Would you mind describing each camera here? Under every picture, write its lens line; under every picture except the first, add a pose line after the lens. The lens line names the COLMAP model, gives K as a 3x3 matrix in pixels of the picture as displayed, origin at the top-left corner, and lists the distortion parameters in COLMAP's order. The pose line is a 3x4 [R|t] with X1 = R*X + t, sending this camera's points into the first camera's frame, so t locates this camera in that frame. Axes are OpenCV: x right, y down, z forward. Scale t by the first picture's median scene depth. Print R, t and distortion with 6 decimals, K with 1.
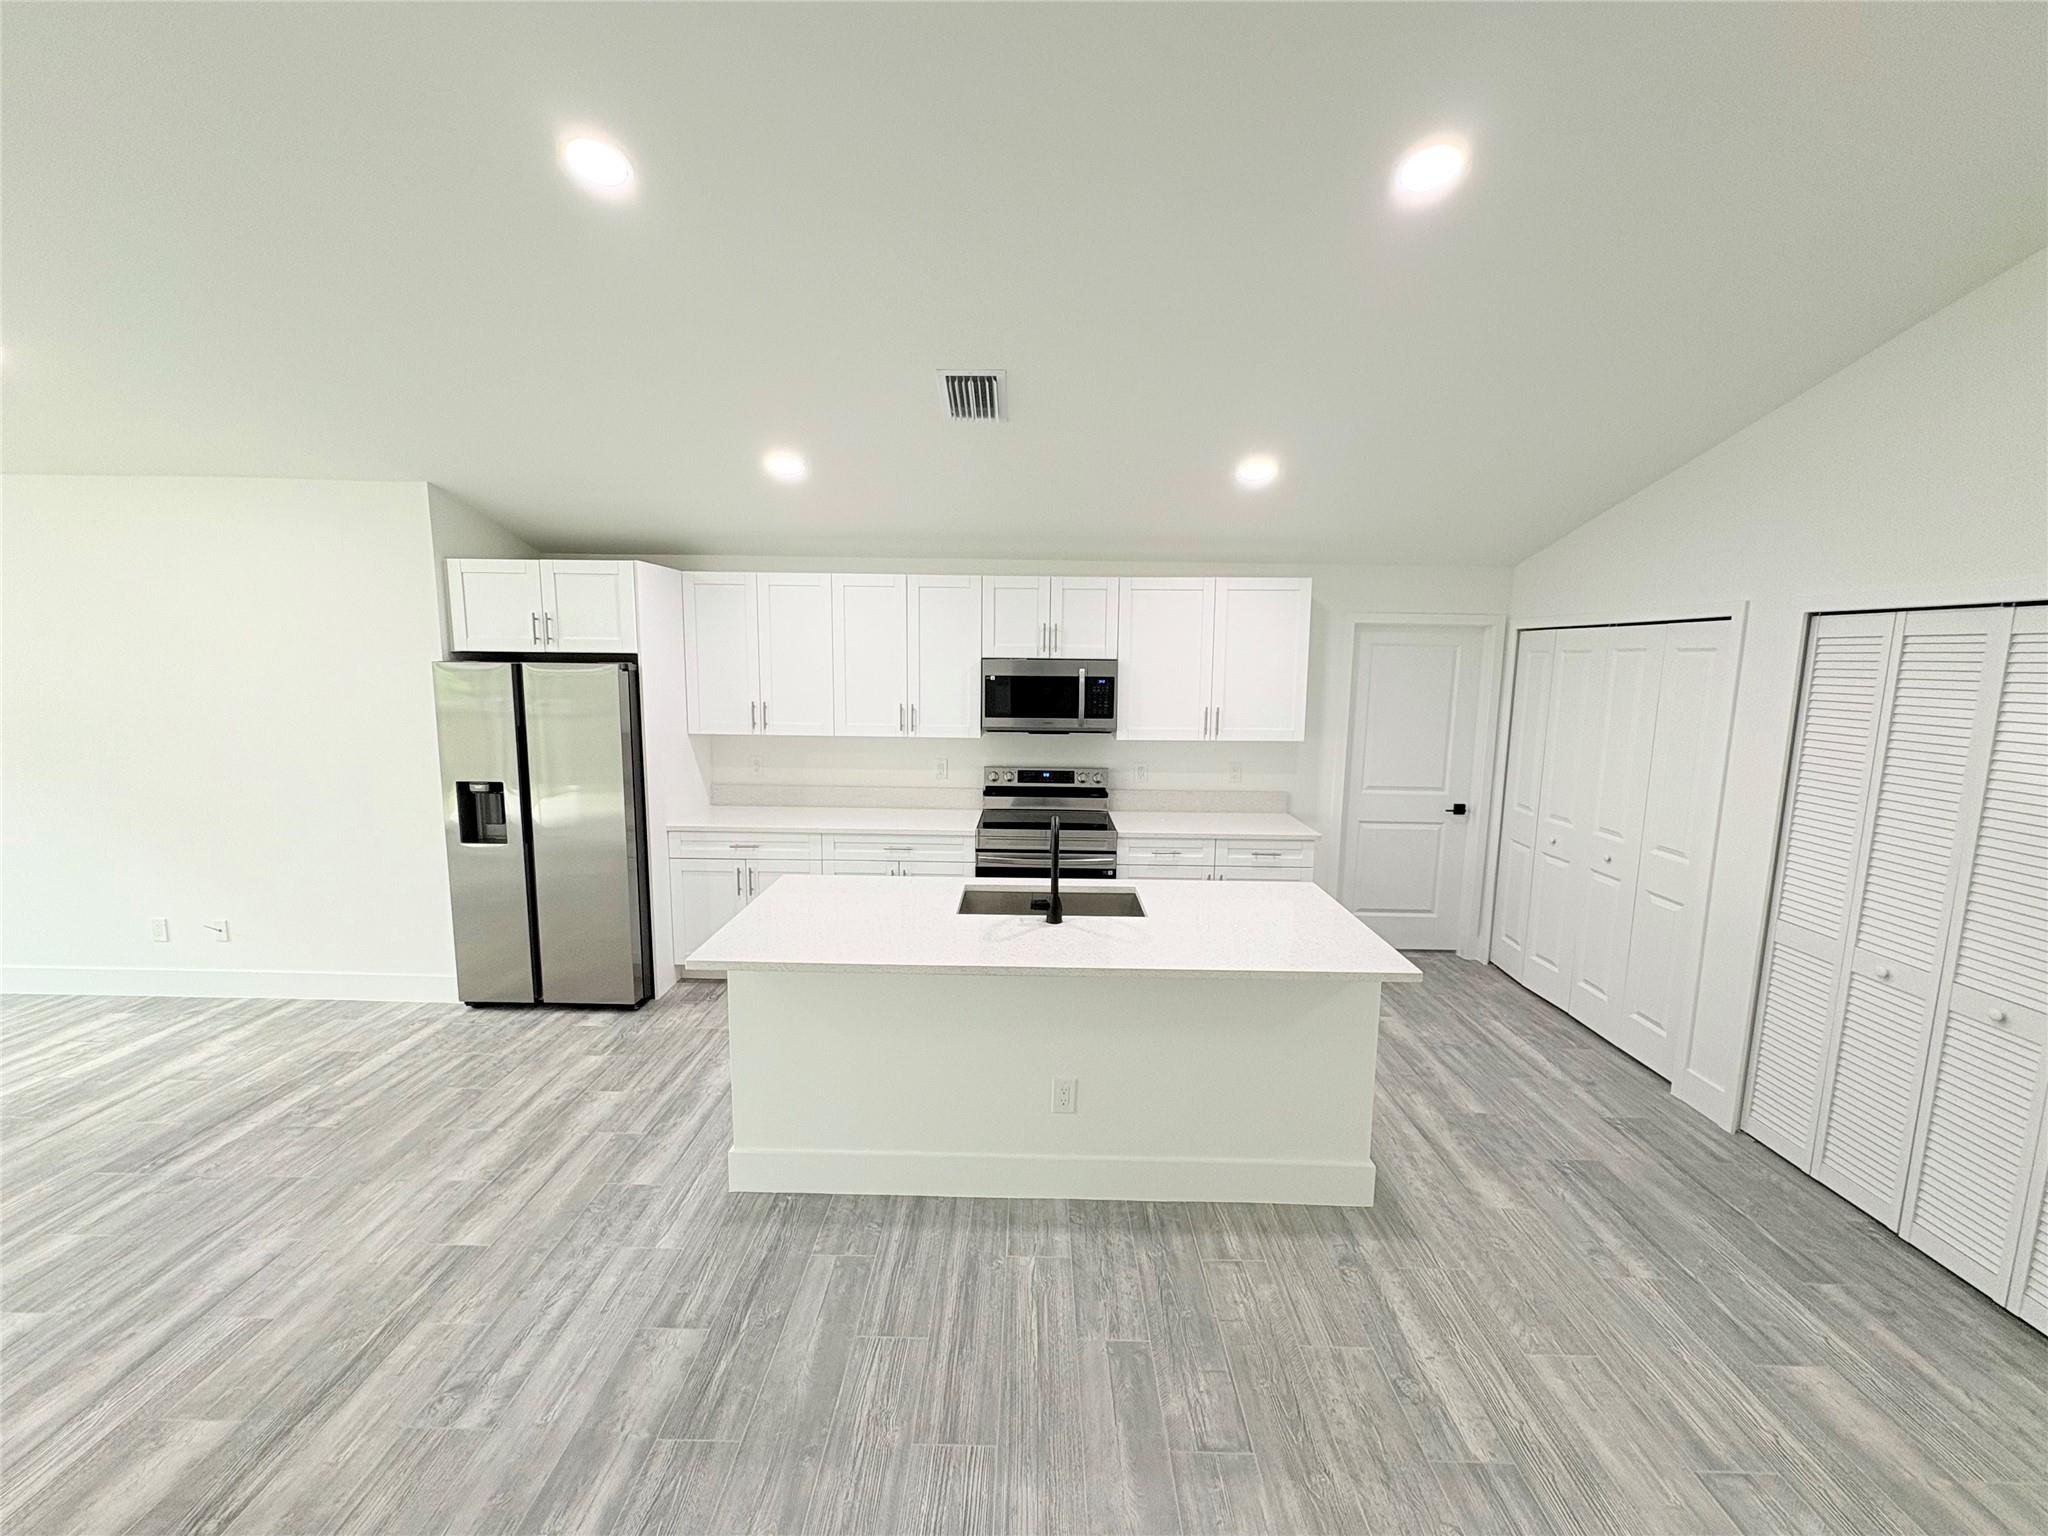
lens RADIAL K [[820.2, 0, 1025.5], [0, 820.2, 762.5], [0, 0, 1]] dist [-0.000467, 0.000582]
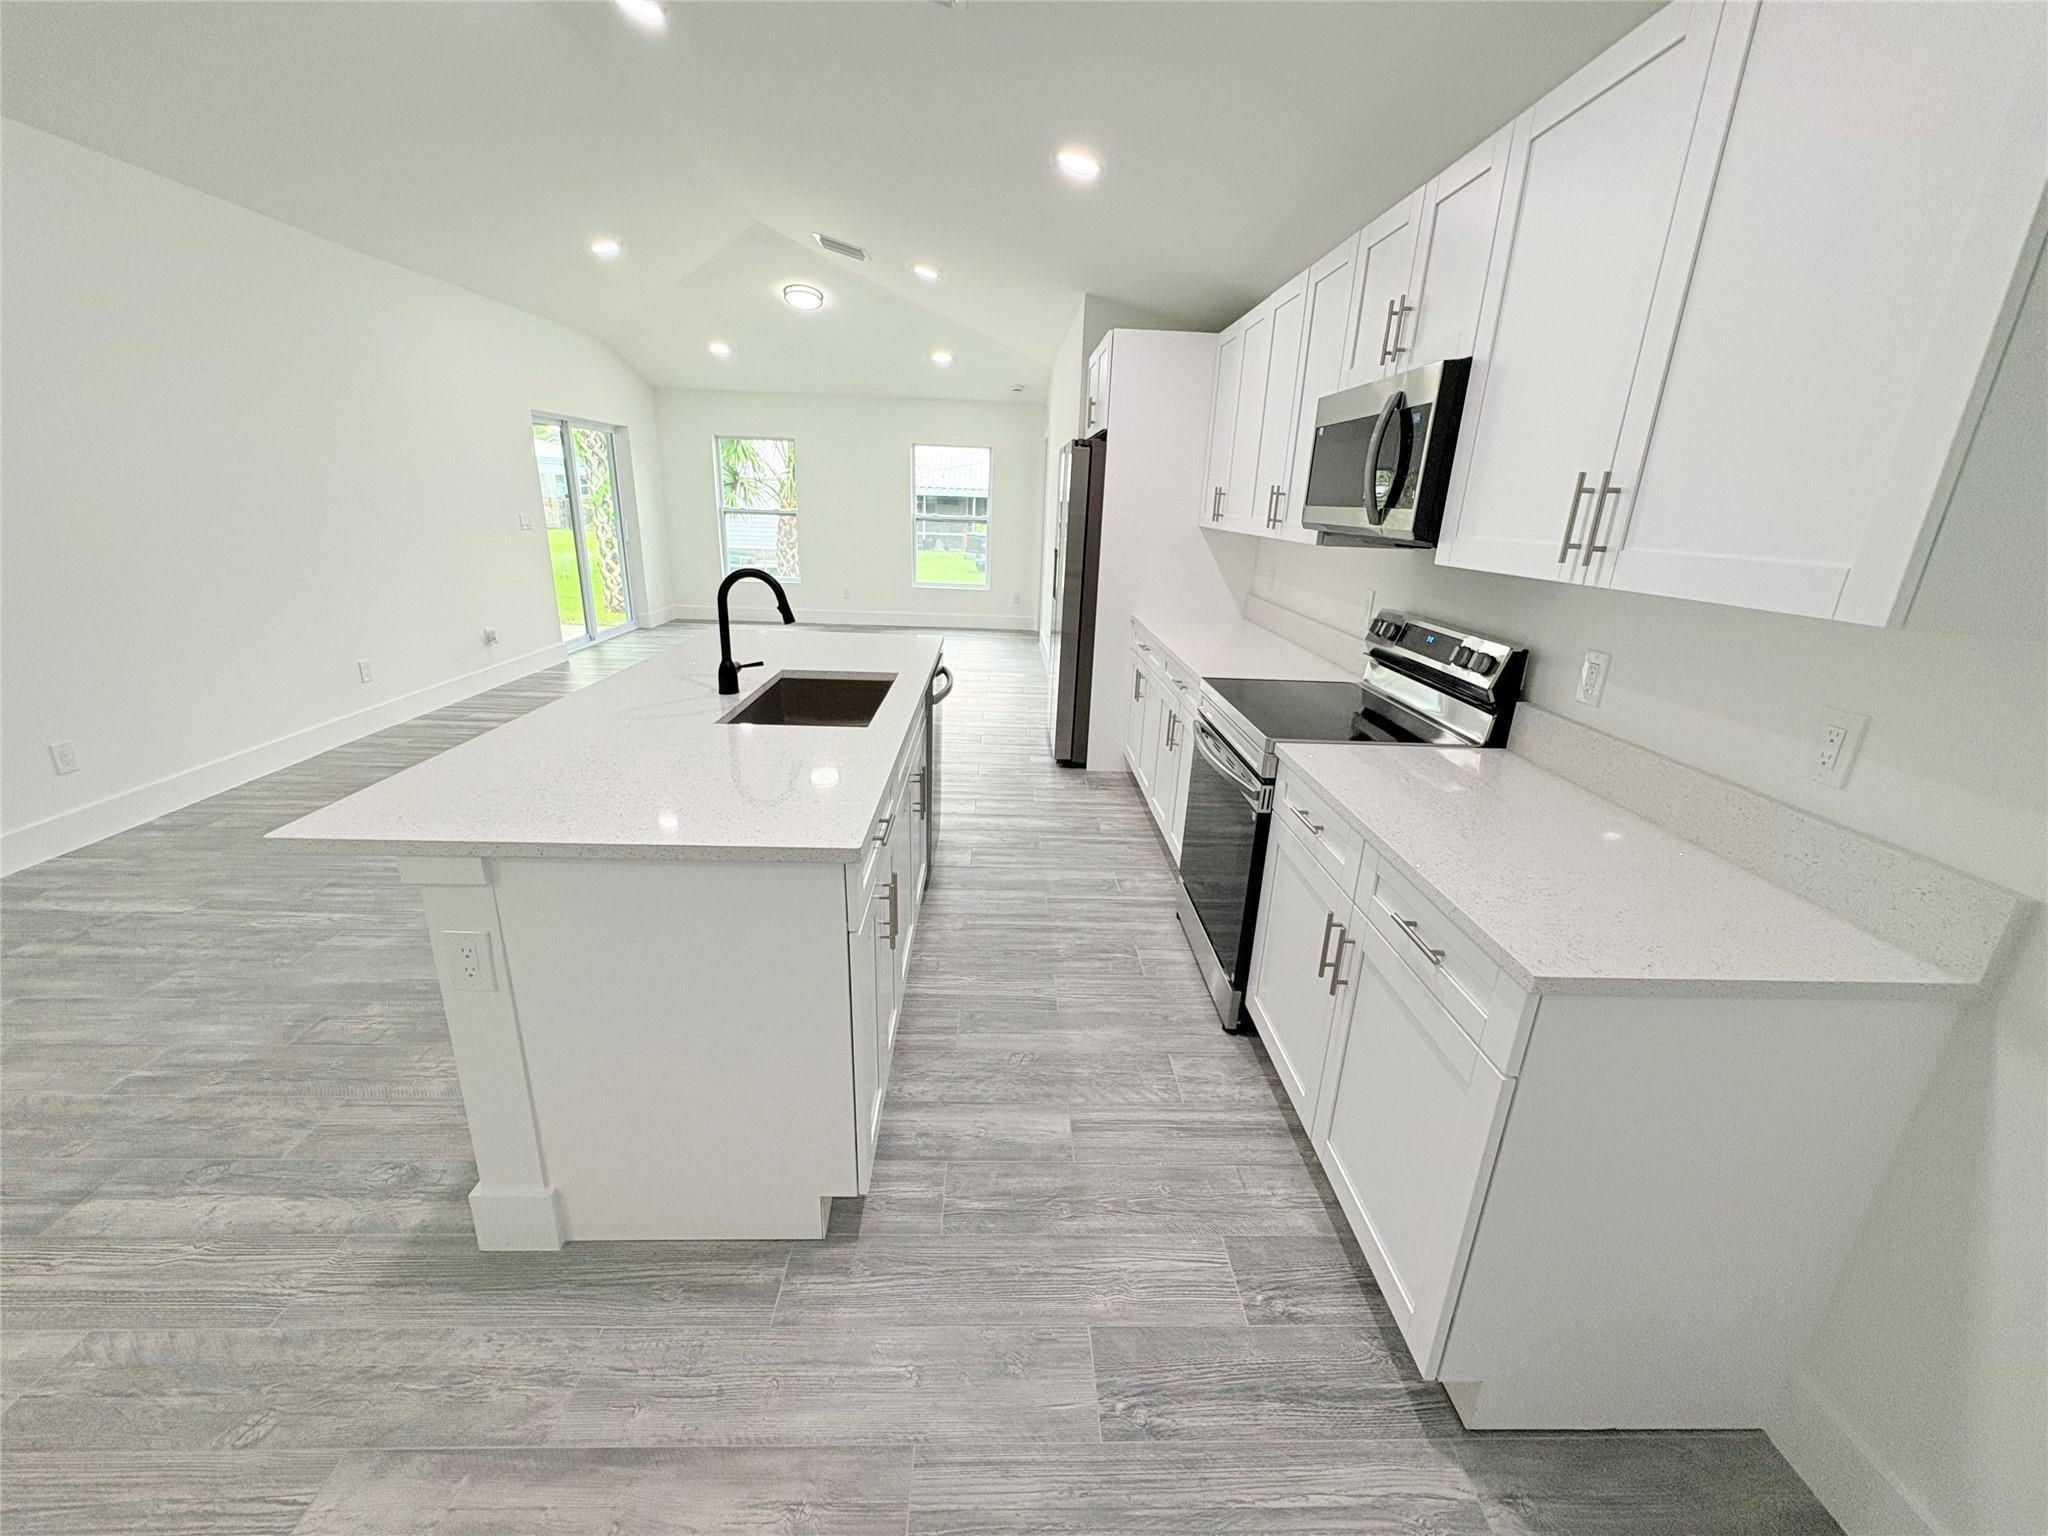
lens RADIAL K [[820.2, 0, 1026.0], [0, 820.2, 766.3], [0, 0, 1]] dist [-0.000467, 0.000582]
pose [[0.041715, 0.302176, -0.952339, 0.710410], [-0.164143, 0.942290, 0.291798, -0.023338], [0.985554, 0.144148, 0.088908, 1.013761]]
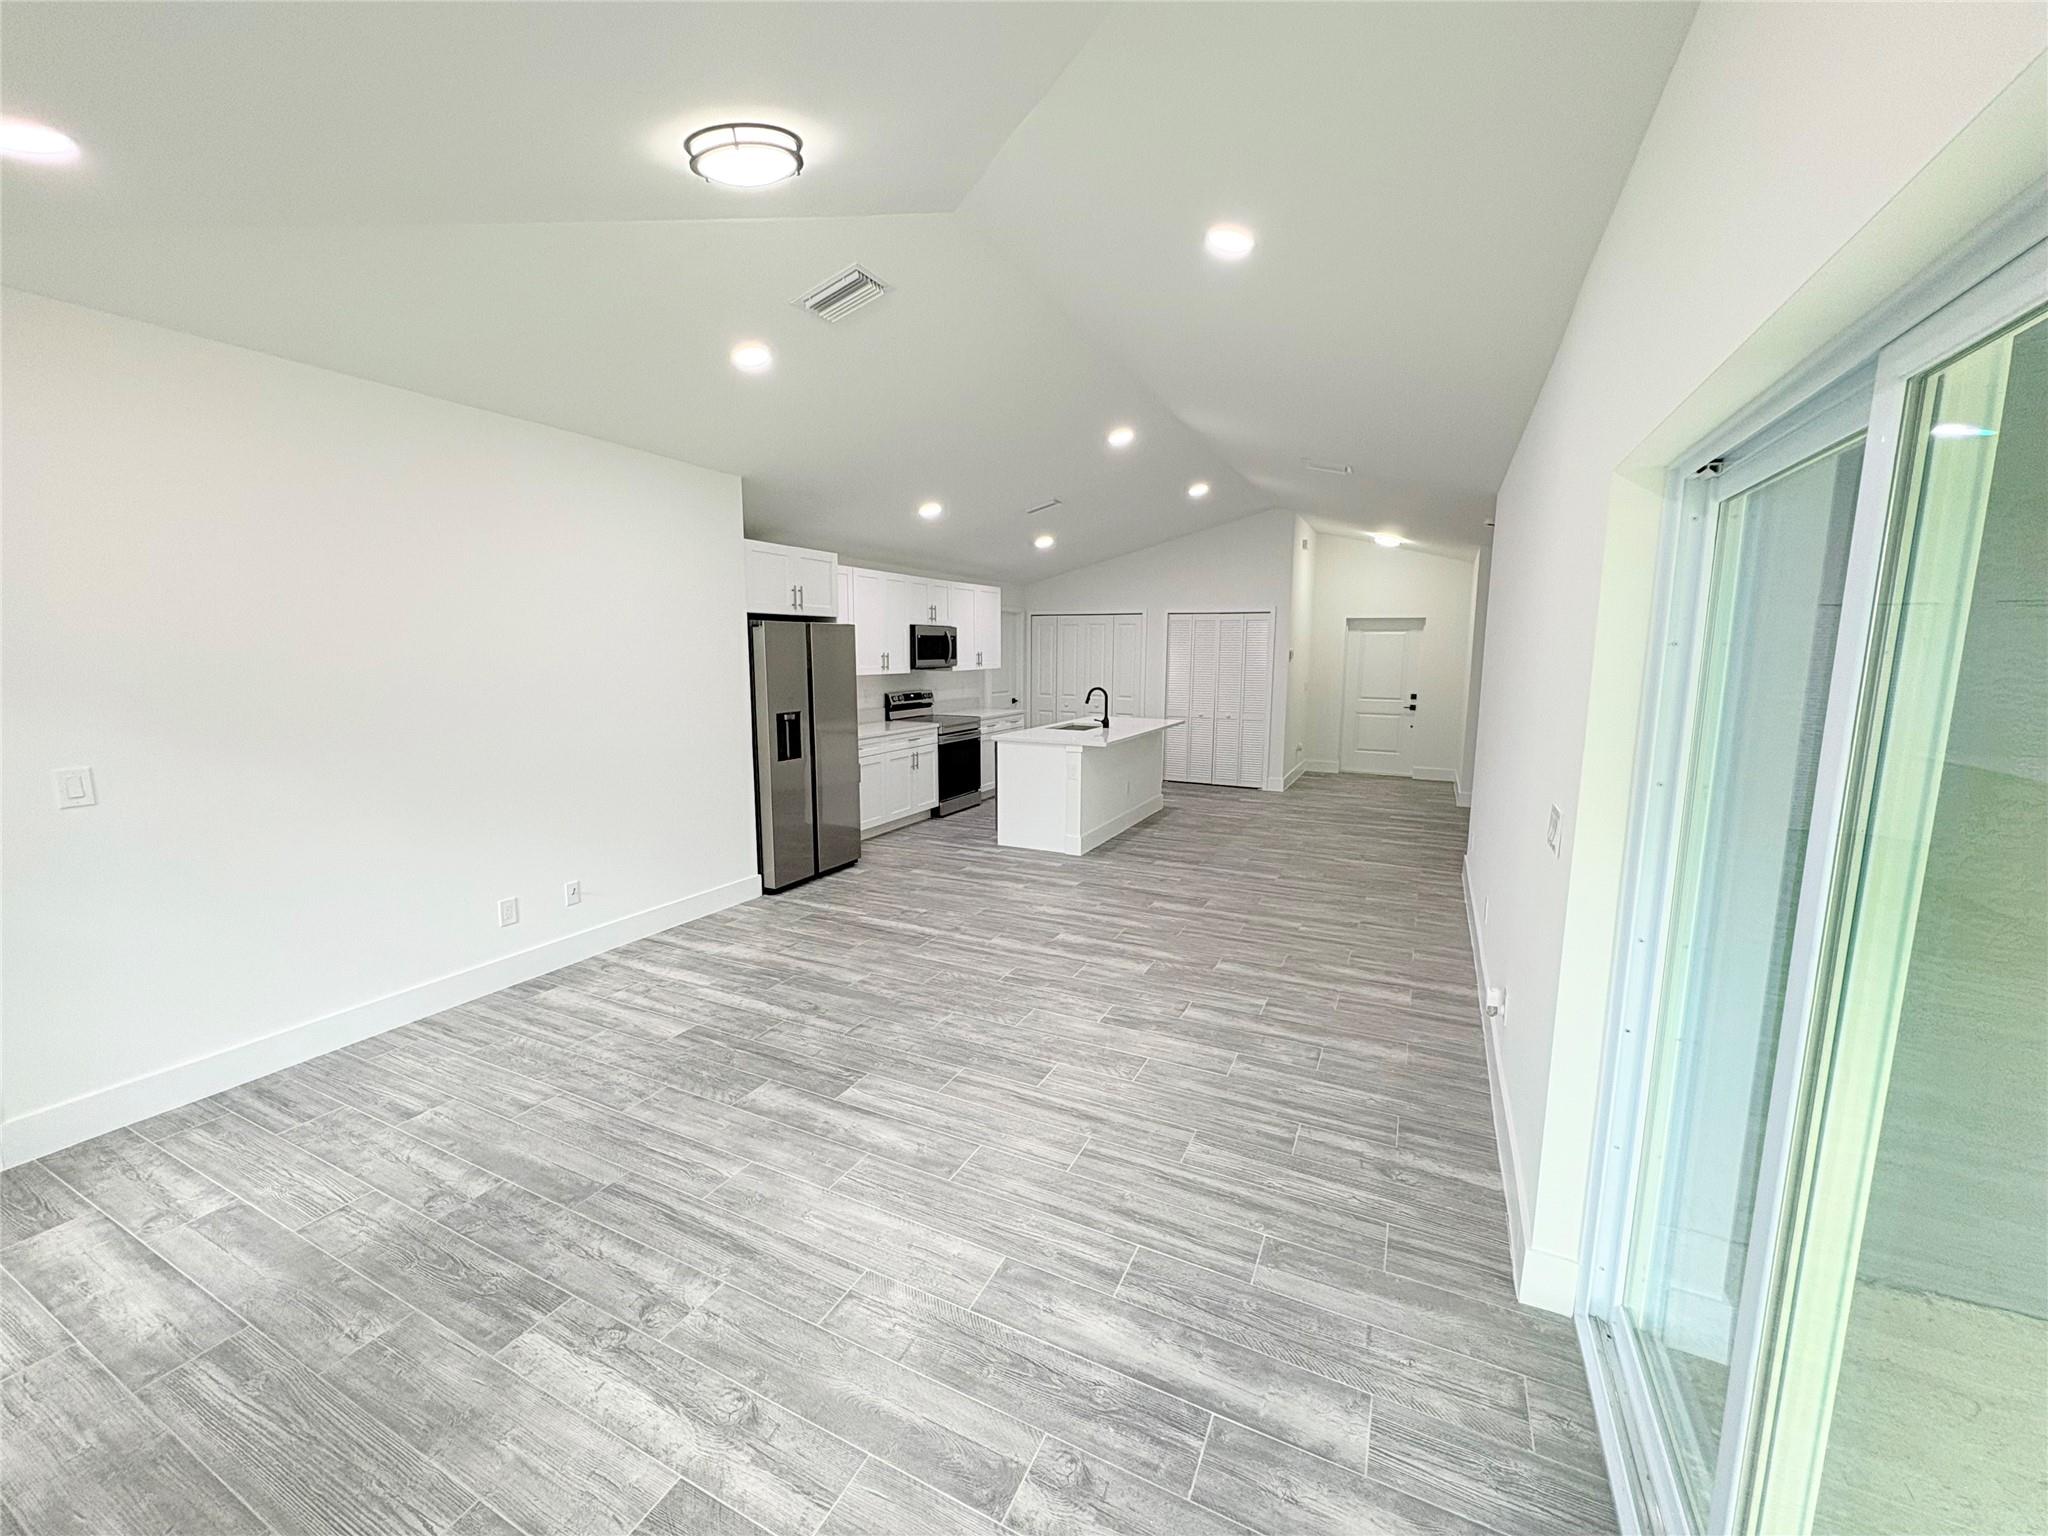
lens RADIAL K [[820.2, 0, 1024.3], [0, 820.2, 770.4], [0, 0, 1]] dist [-0.000467, 0.000582]
pose [[0.431490, -0.145092, 0.890374, -1.928960], [0.116477, 0.987680, 0.104502, 0.024419], [-0.894567, 0.058616, 0.443074, 0.090470]]
